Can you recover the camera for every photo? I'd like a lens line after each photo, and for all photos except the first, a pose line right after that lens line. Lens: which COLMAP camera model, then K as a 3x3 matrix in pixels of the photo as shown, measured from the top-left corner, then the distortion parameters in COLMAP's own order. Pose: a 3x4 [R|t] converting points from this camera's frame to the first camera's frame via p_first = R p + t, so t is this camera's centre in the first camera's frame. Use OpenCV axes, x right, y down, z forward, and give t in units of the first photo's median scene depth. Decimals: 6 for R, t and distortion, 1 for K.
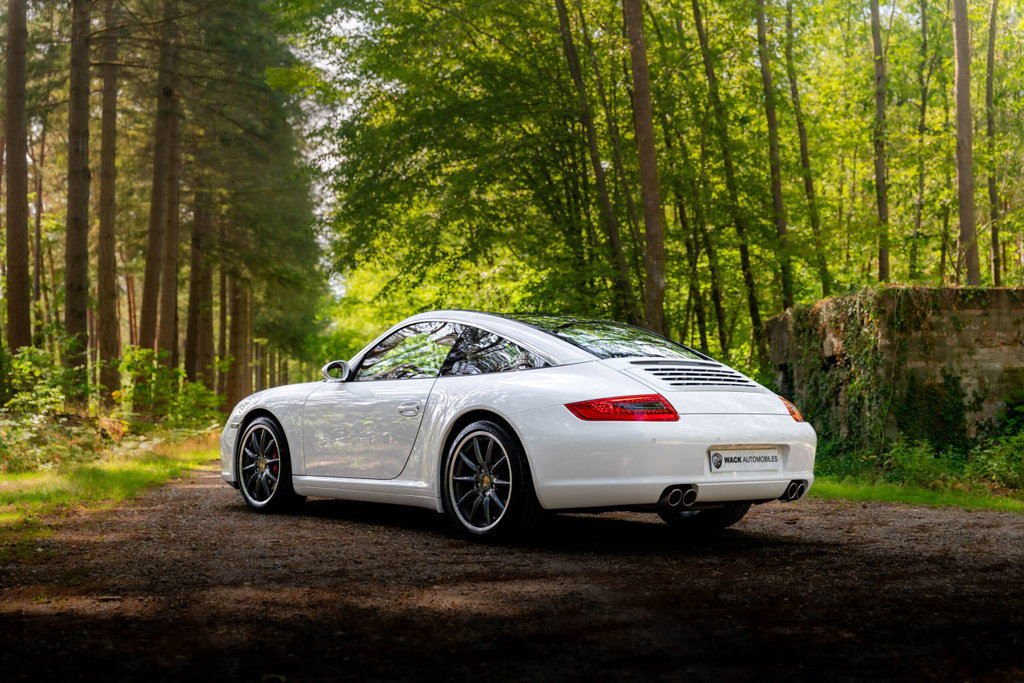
lens RADIAL K [[1395.0, 0, 512.0], [0, 1395.0, 341.5], [0, 0, 1]] dist [0.010734, 0.044140]
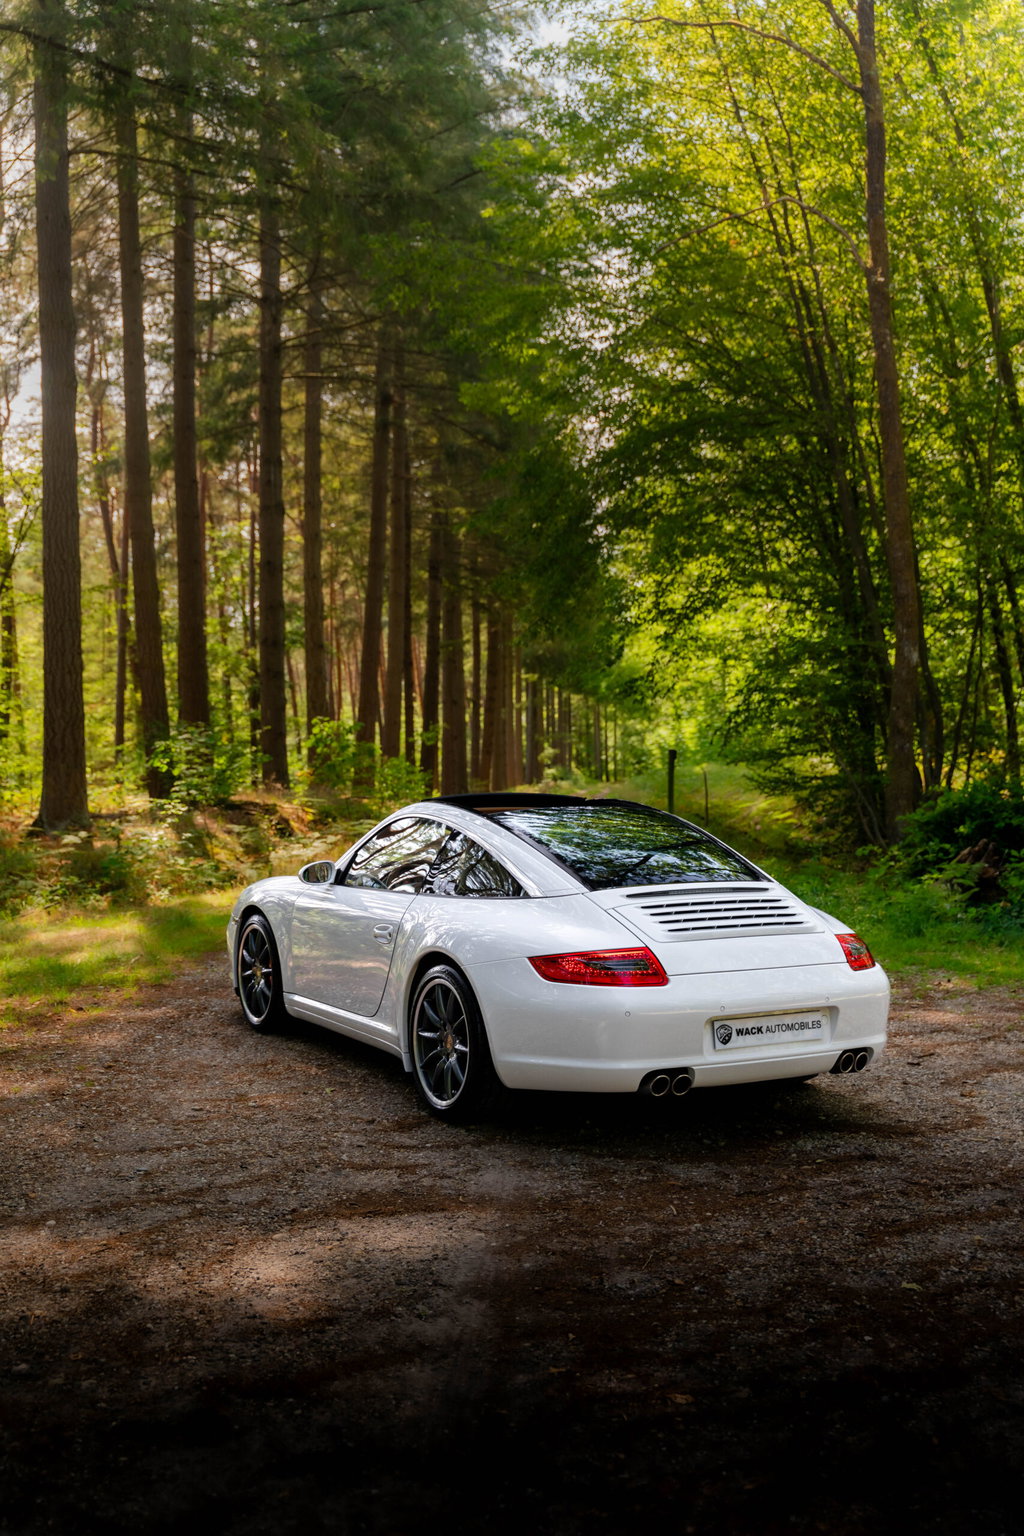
lens RADIAL K [[1672.5, 0, 506.5], [0, 1672.5, 787.2], [0, 0, 1]] dist [0.008126, -0.004742]
pose [[0.979785, -0.003018, -0.200033, 0.166171], [0.017296, 0.997420, 0.069670, -0.089637], [0.199306, -0.071722, 0.977309, 0.071073]]
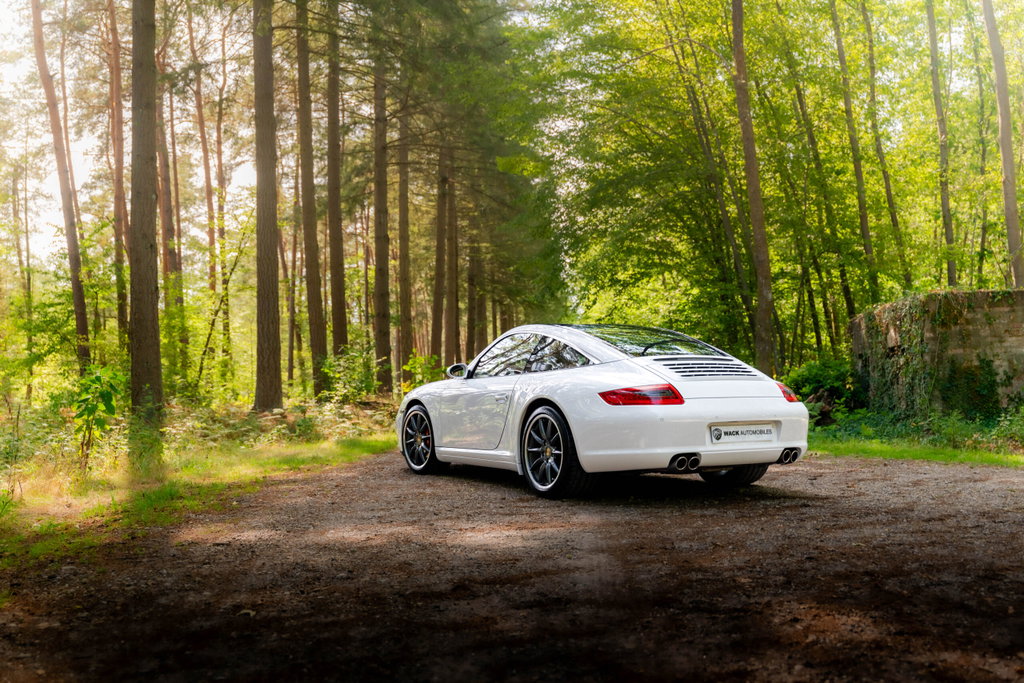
lens RADIAL K [[976.2, 0, 512.0], [0, 976.2, 341.5], [0, 0, 1]] dist [-0.001687, 0.004853]
pose [[0.980163, -0.032886, -0.195445, 0.109009], [0.032271, 0.999459, -0.006329, -0.000420], [0.195547, -0.000104, 0.980694, 0.061427]]
